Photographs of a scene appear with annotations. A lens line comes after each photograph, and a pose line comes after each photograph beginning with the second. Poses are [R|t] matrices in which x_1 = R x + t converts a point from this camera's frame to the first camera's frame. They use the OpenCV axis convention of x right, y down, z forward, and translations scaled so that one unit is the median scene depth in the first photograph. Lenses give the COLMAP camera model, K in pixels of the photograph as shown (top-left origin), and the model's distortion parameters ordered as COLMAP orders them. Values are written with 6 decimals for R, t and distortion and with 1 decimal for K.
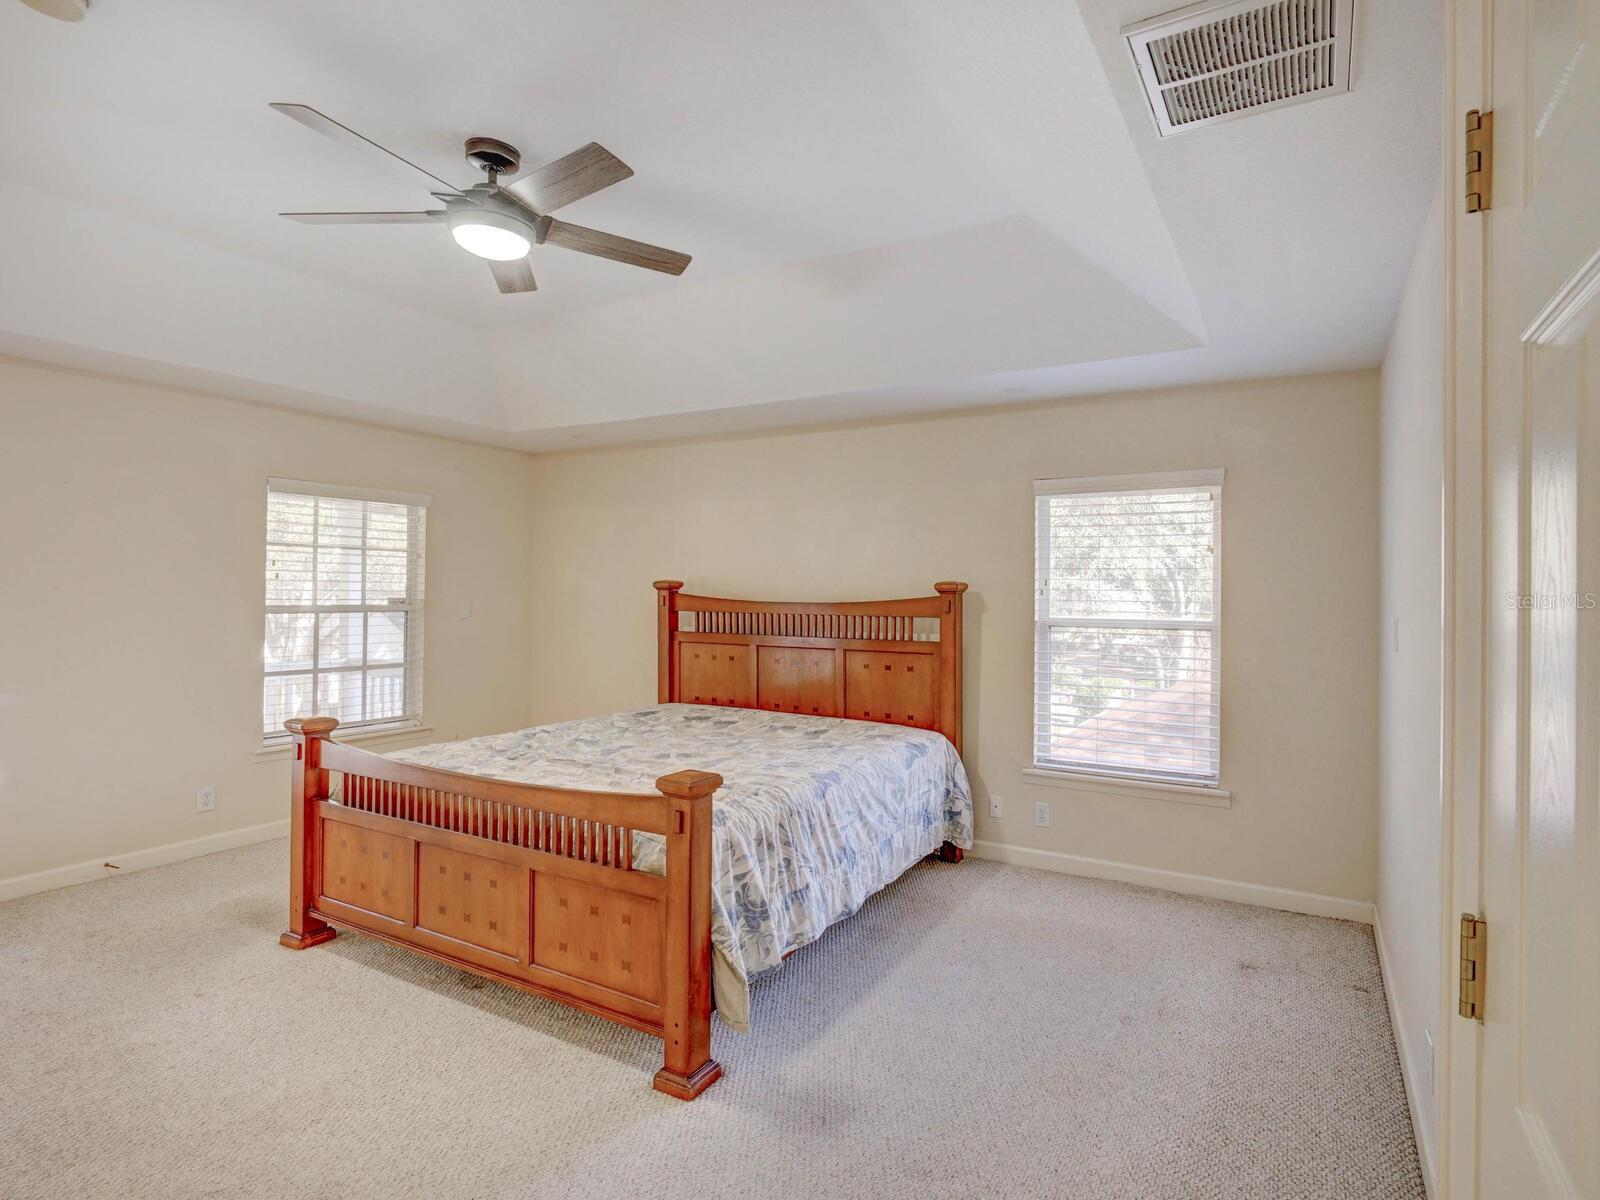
lens RADIAL K [[798.1, 0, 800.0], [0, 798.1, 600.0], [0, 0, 1]] dist [-0.002342, 0.000501]
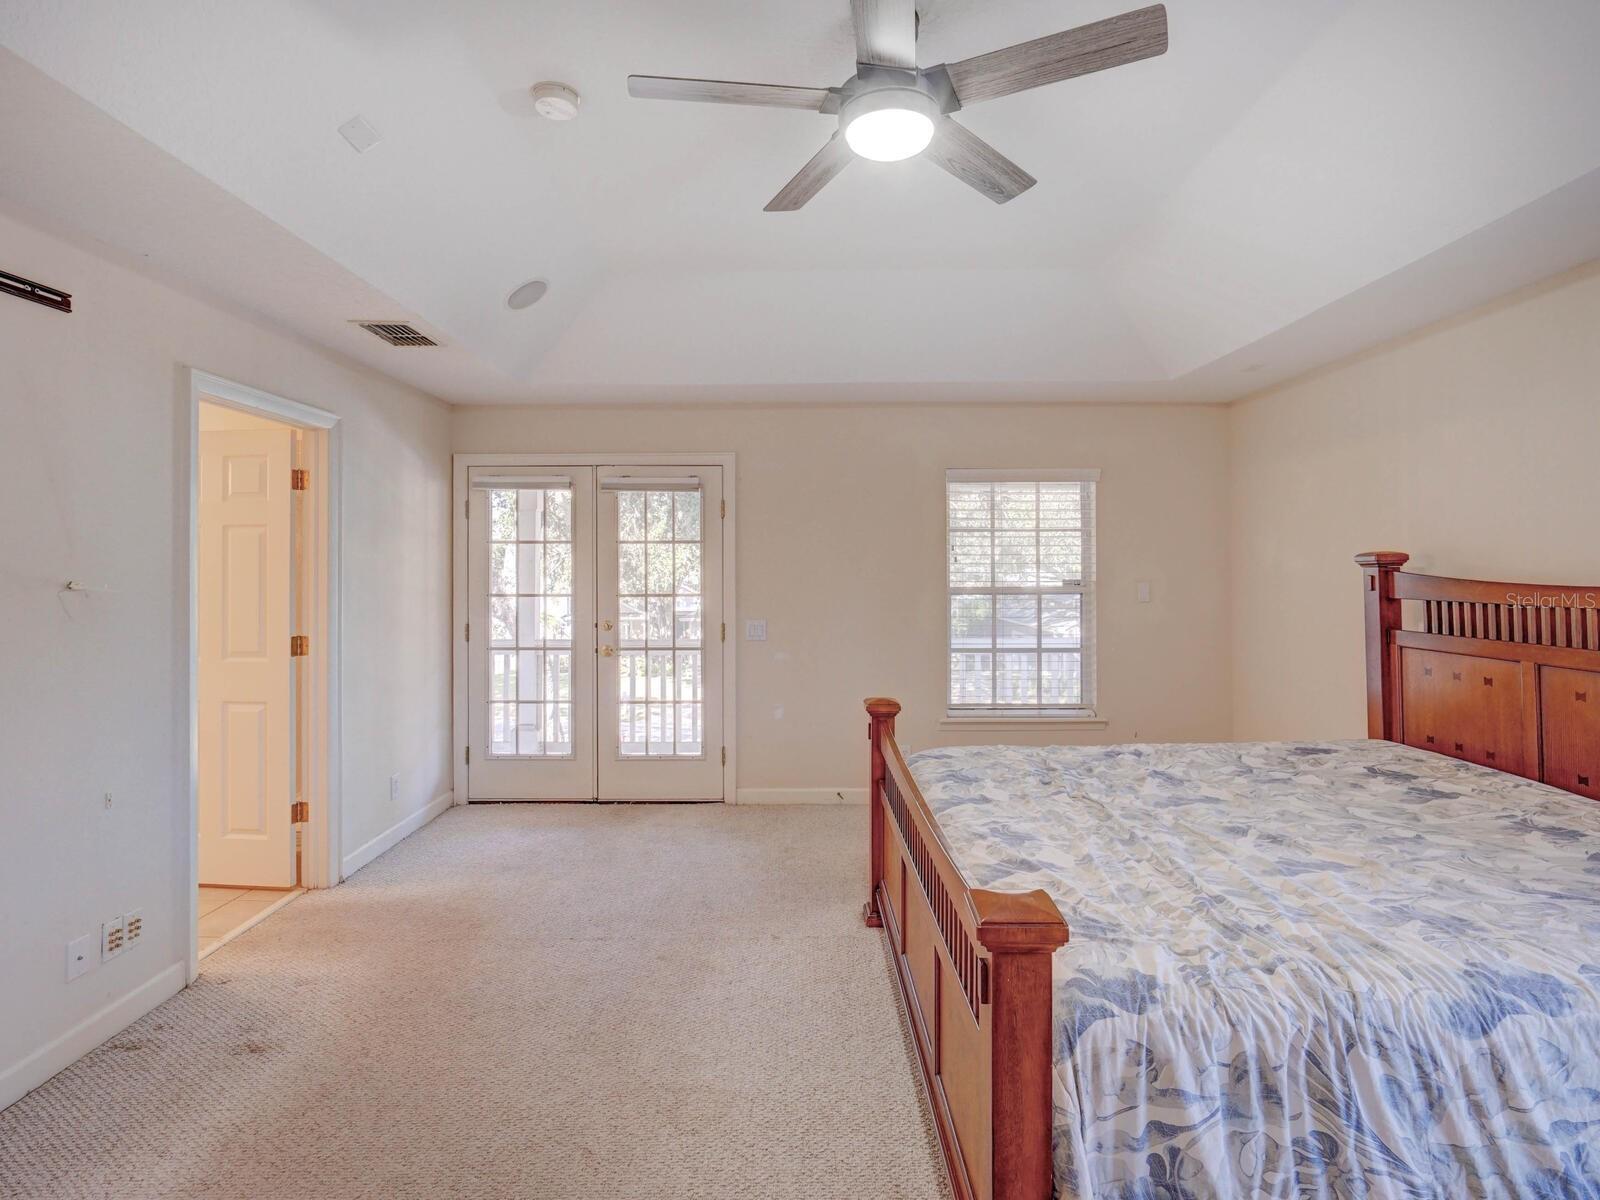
lens RADIAL K [[767.4, 0, 800.1], [0, 767.4, 569.4], [0, 0, 1]] dist [-0.010882, 0.002160]
pose [[0.545625, -0.015050, -0.837894, 0.179400], [0.003286, 0.999869, -0.015820, -0.002975], [0.838023, 0.005879, 0.545603, 0.456698]]
